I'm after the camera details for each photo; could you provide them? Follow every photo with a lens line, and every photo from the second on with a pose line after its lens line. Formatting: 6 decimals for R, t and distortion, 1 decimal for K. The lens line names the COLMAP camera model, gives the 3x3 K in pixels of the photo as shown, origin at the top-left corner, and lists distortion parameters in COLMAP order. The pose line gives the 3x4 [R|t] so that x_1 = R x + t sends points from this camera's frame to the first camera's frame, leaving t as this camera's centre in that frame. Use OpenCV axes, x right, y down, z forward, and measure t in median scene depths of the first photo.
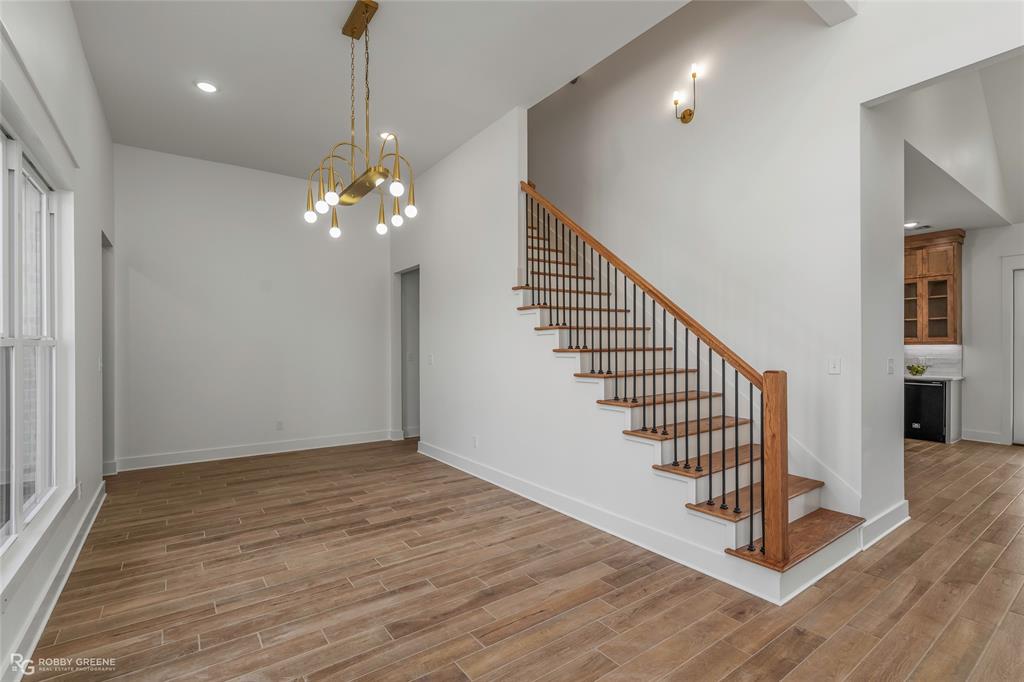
lens RADIAL K [[462.5, 0, 512.5], [0, 462.5, 338.6], [0, 0, 1]] dist [-0.002117, 0.000367]
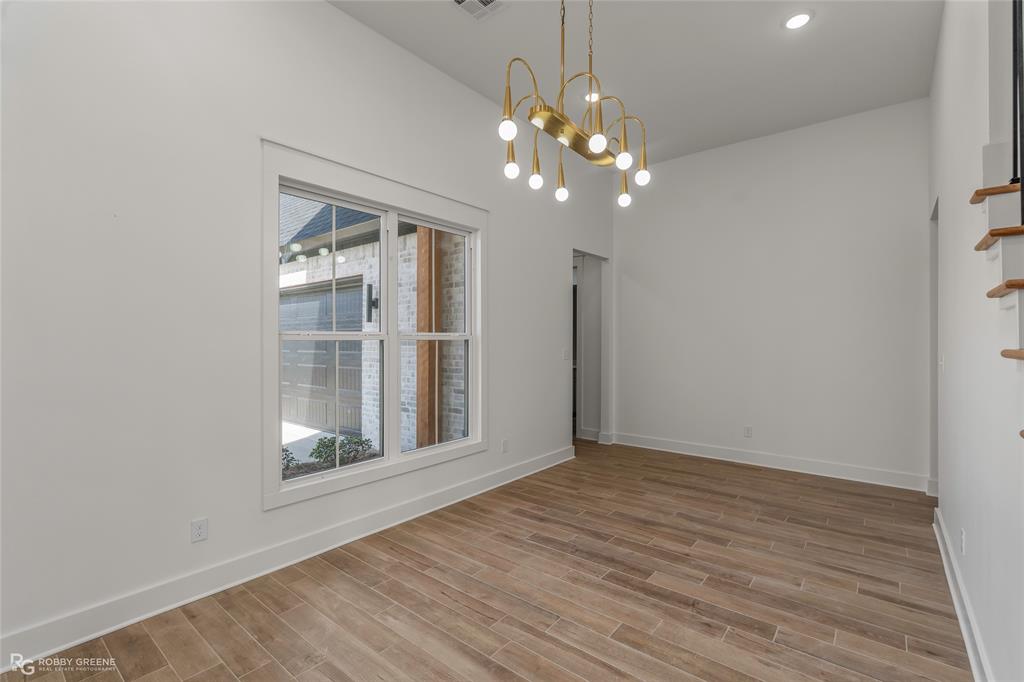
lens RADIAL K [[462.5, 0, 512.5], [0, 462.5, 338.6], [0, 0, 1]] dist [-0.002117, 0.000367]
pose [[0.258677, -0.004017, -0.965955, 0.352210], [0.018324, 0.999832, 0.000749, 0.012308], [0.965790, -0.017894, 0.258708, 0.617819]]
